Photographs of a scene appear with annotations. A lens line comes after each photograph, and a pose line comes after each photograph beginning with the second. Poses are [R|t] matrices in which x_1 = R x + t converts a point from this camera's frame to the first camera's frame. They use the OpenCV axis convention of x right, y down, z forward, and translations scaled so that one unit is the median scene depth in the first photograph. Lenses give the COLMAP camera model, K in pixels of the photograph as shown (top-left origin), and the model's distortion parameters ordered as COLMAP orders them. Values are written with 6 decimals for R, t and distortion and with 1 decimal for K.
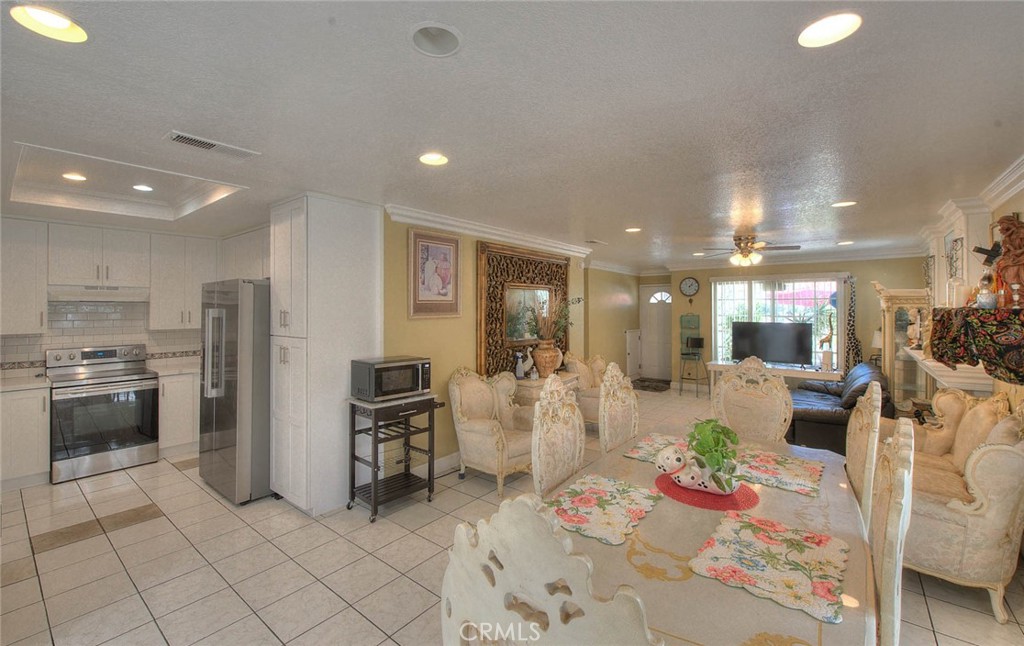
lens RADIAL K [[423.4, 0, 512.3], [0, 423.4, 308.6], [0, 0, 1]] dist [-0.006561, -0.000133]
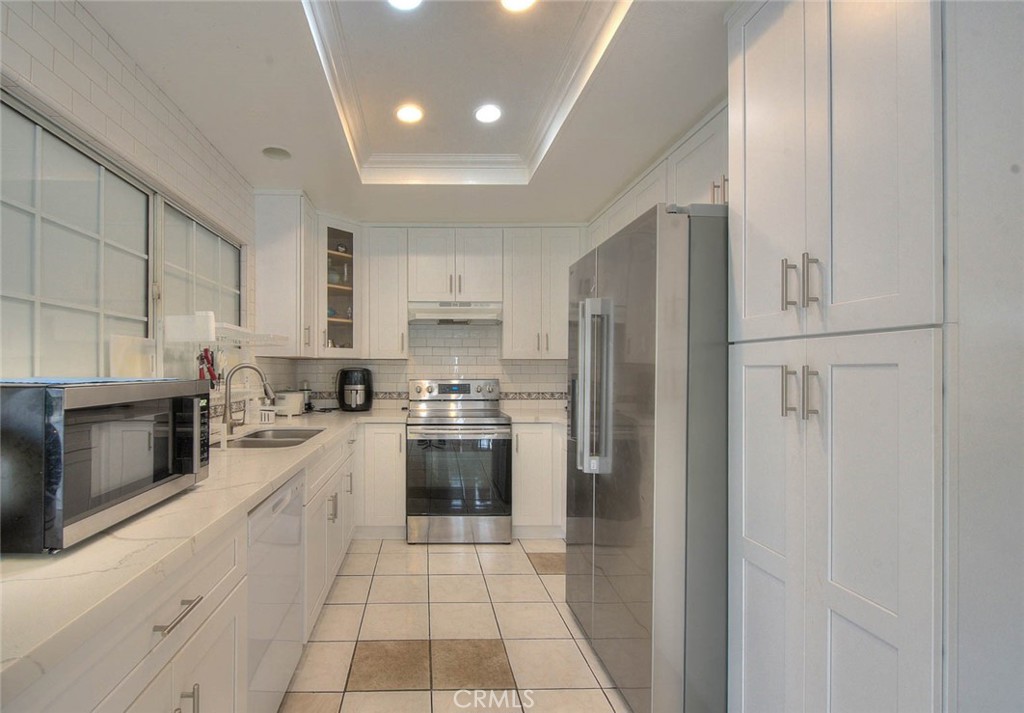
lens RADIAL K [[462.4, 0, 413.4], [0, 462.4, 366.8], [0, 0, 1]] dist [0.001763, 0.000148]
pose [[0.605618, -0.003487, -0.795748, -0.332648], [0.001275, 0.999993, -0.003412, 0.071597], [0.795755, 0.001052, 0.605618, 0.411767]]
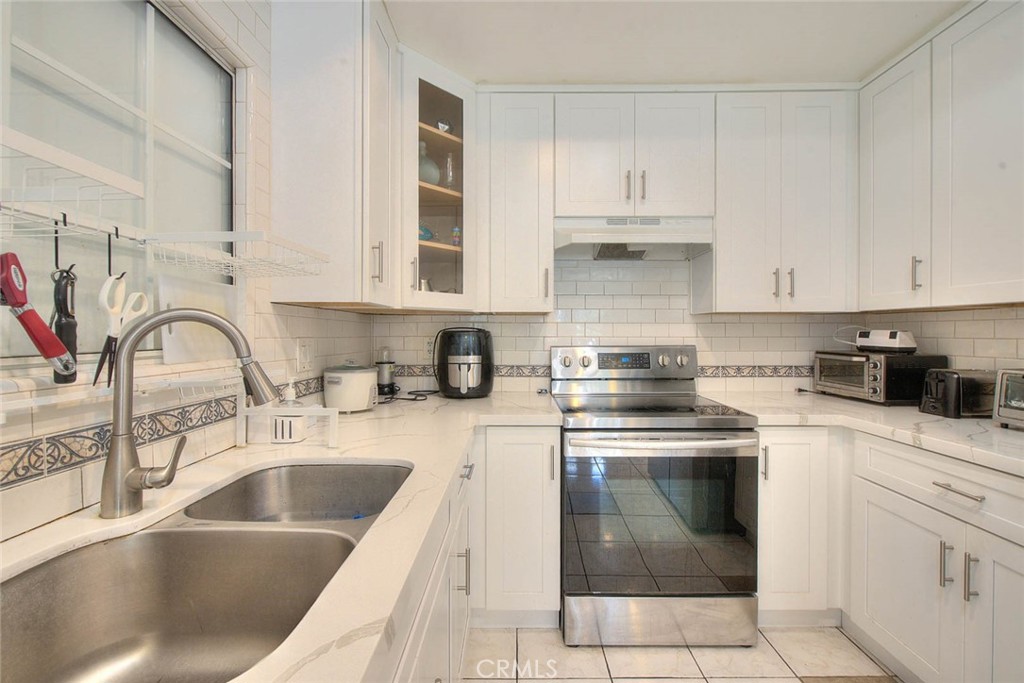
lens RADIAL K [[422.5, 0, 509.6], [0, 422.5, 331.0], [0, 0, 1]] dist [0.000847, 0.000025]
pose [[0.616258, -0.002212, -0.787541, -0.682955], [0.001807, 0.999997, -0.001395, 0.075750], [0.787542, -0.000564, 0.616260, 0.594830]]
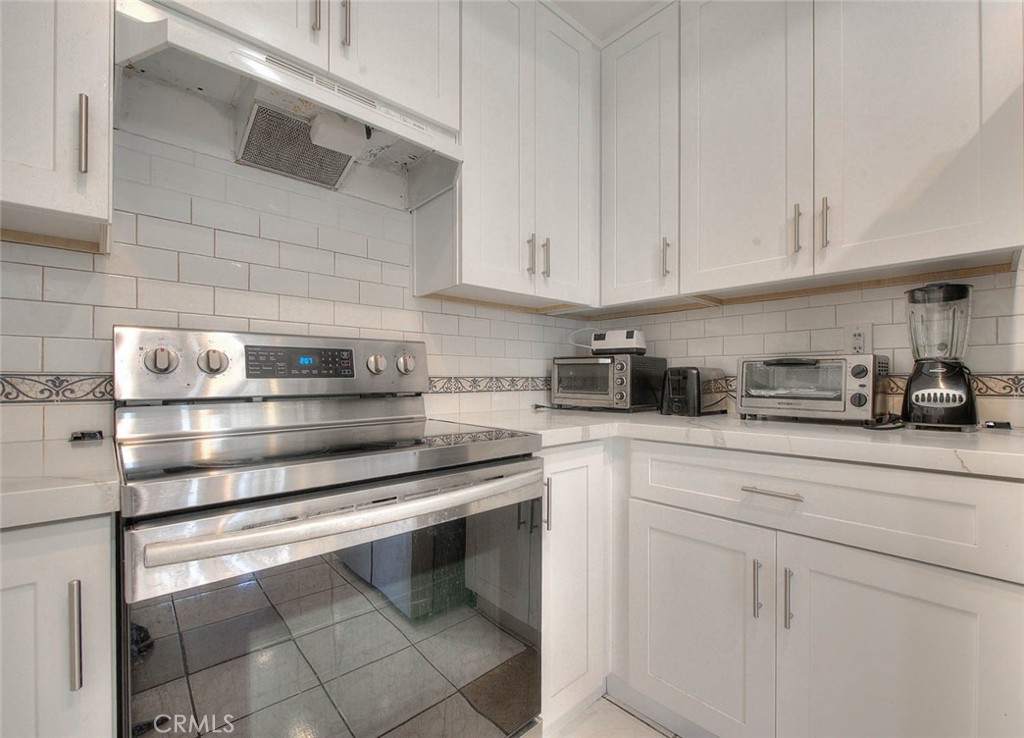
lens RADIAL K [[448.3, 0, 541.7], [0, 448.3, 382.1], [0, 0, 1]] dist [-0.000148, -0.000441]
pose [[0.993033, 0.000560, -0.117834, -0.816373], [0.000012, 0.999988, 0.004853, 0.122631], [0.117835, -0.004821, 0.993021, 0.753705]]
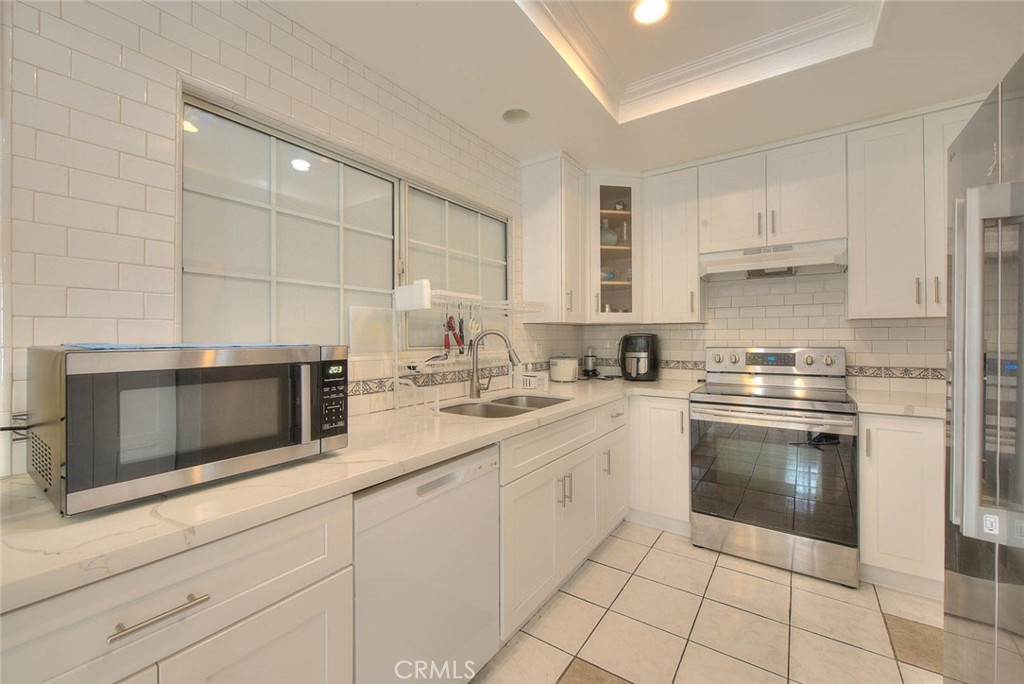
lens RADIAL K [[404.2, 0, 495.2], [0, 404.2, 335.2], [0, 0, 1]] dist [-0.000549, -0.000406]
pose [[0.029992, -0.004656, -0.999539, -0.401315], [0.008290, 0.999956, -0.004409, 0.074247], [0.999516, -0.008154, 0.030029, 0.586391]]
